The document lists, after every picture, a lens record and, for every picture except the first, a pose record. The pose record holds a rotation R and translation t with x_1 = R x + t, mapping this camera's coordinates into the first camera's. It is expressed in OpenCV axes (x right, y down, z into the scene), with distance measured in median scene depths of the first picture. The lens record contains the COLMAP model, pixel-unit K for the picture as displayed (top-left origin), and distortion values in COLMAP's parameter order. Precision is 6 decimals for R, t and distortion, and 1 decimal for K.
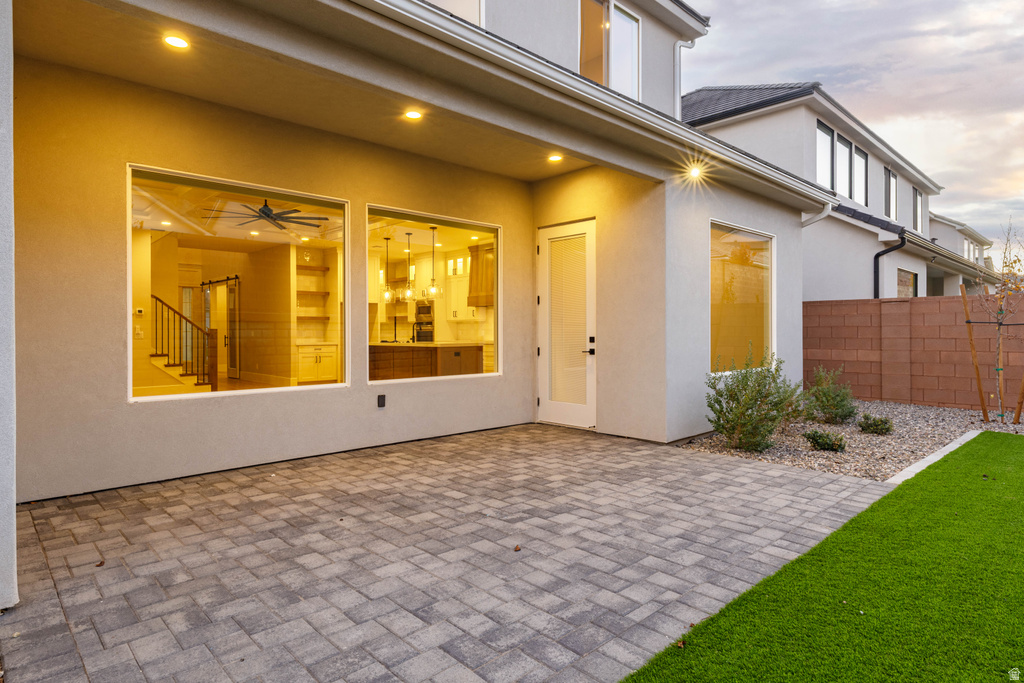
lens RADIAL K [[575.9, 0, 513.7], [0, 575.9, 330.5], [0, 0, 1]] dist [0.012960, 0.001102]
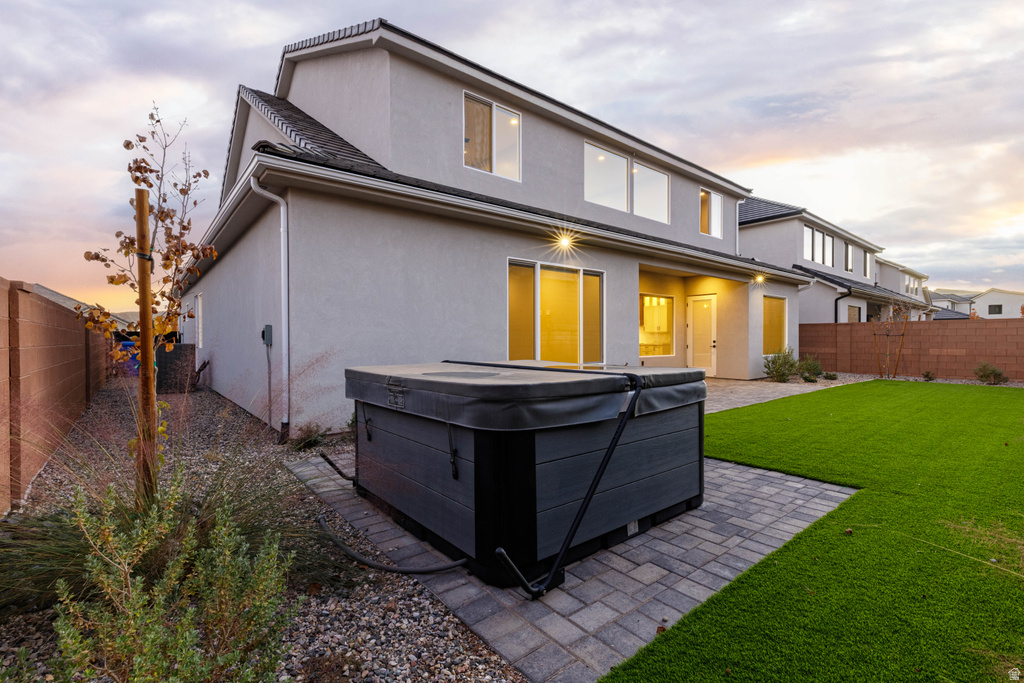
lens RADIAL K [[458.3, 0, 516.0], [0, 458.3, 342.9], [0, 0, 1]] dist [0.008037, -0.001250]
pose [[0.997799, 0.001444, -0.066297, -1.025312], [-0.000838, 0.999958, 0.009169, 0.005830], [0.066308, -0.009093, 0.997758, -1.832141]]
